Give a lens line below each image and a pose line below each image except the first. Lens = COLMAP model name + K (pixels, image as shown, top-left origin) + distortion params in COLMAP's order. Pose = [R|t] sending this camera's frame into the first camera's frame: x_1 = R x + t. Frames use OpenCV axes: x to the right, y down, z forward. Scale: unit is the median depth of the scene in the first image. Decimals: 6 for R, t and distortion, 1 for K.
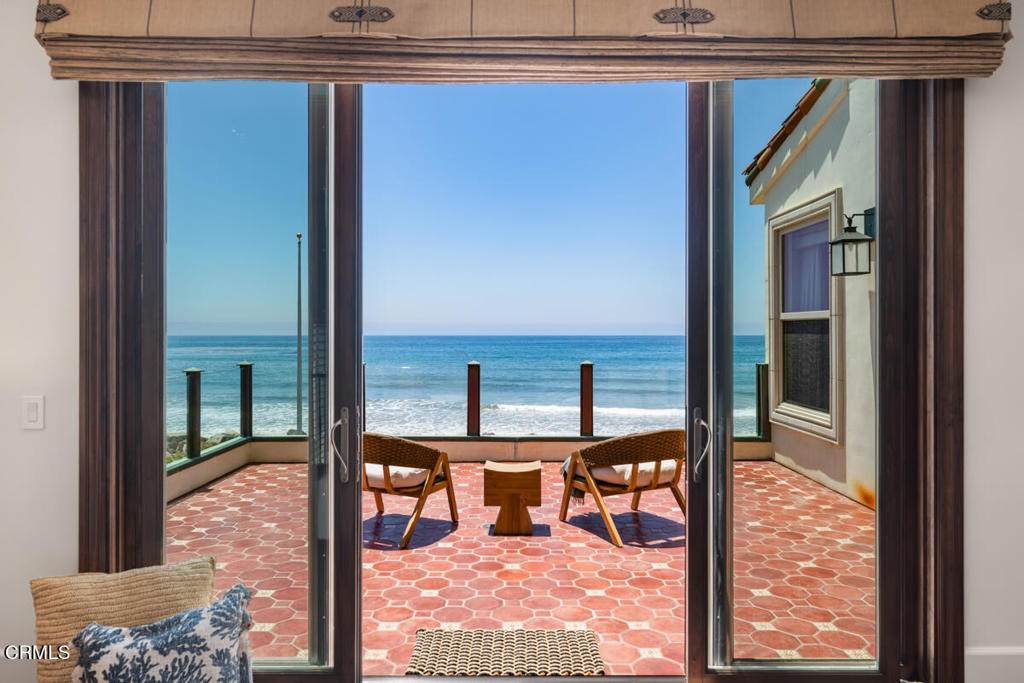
lens RADIAL K [[678.2, 0, 513.1], [0, 678.2, 332.9], [0, 0, 1]] dist [0.006608, -0.003556]
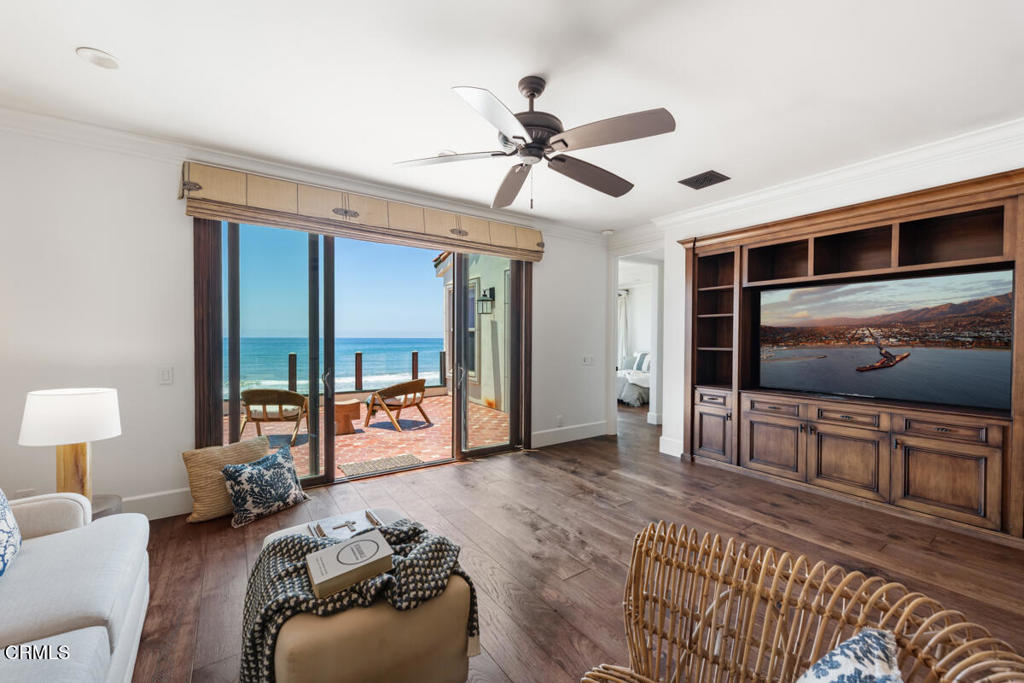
lens RADIAL K [[412.0, 0, 512.0], [0, 412.0, 341.5], [0, 0, 1]] dist [-0.000989, -0.000392]
pose [[0.825236, -0.002139, 0.564785, -0.396473], [-0.004443, 0.999937, 0.010279, -0.001453], [-0.564771, -0.010992, 0.825174, -0.434017]]
